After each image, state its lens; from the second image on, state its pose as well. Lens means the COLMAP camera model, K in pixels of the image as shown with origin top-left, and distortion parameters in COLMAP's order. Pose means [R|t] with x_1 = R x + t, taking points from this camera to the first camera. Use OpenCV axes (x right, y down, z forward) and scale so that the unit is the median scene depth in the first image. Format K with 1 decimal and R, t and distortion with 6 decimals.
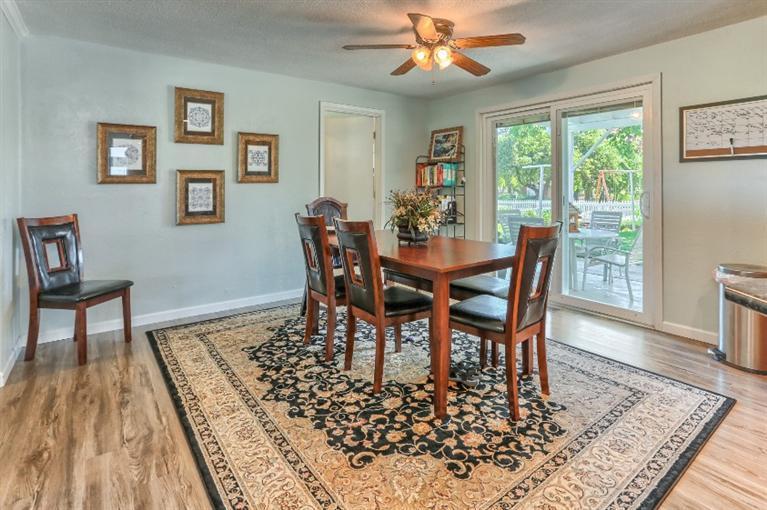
lens RADIAL K [[381.1, 0, 378.2], [0, 381.1, 252.7], [0, 0, 1]] dist [-0.031251, 0.000466]
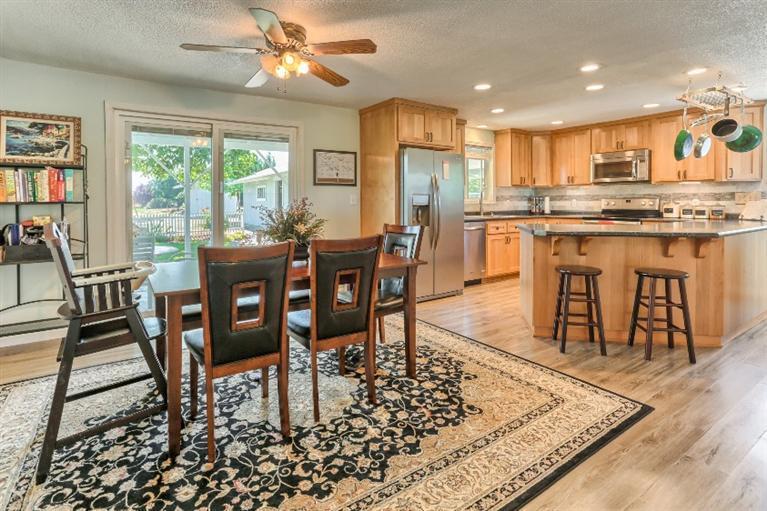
lens RADIAL K [[381.1, 0, 379.2], [0, 381.1, 257.8], [0, 0, 1]] dist [-0.031251, 0.000466]
pose [[0.043346, -0.135154, 0.989876, -0.997393], [0.172241, 0.976982, 0.125851, -0.135201], [-0.984101, 0.165042, 0.065627, 0.902638]]
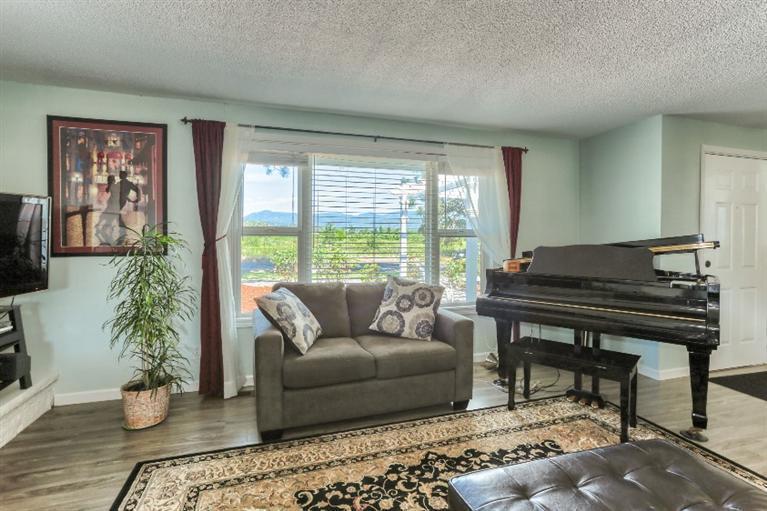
lens RADIAL K [[381.1, 0, 383.1], [0, 381.1, 255.5], [0, 0, 1]] dist [-0.031251, 0.000466]
pose [[-0.317377, 0.020496, -0.948078, 0.715711], [-0.147404, 0.986548, 0.070673, -0.201572], [0.936773, 0.162181, -0.310087, 1.138450]]
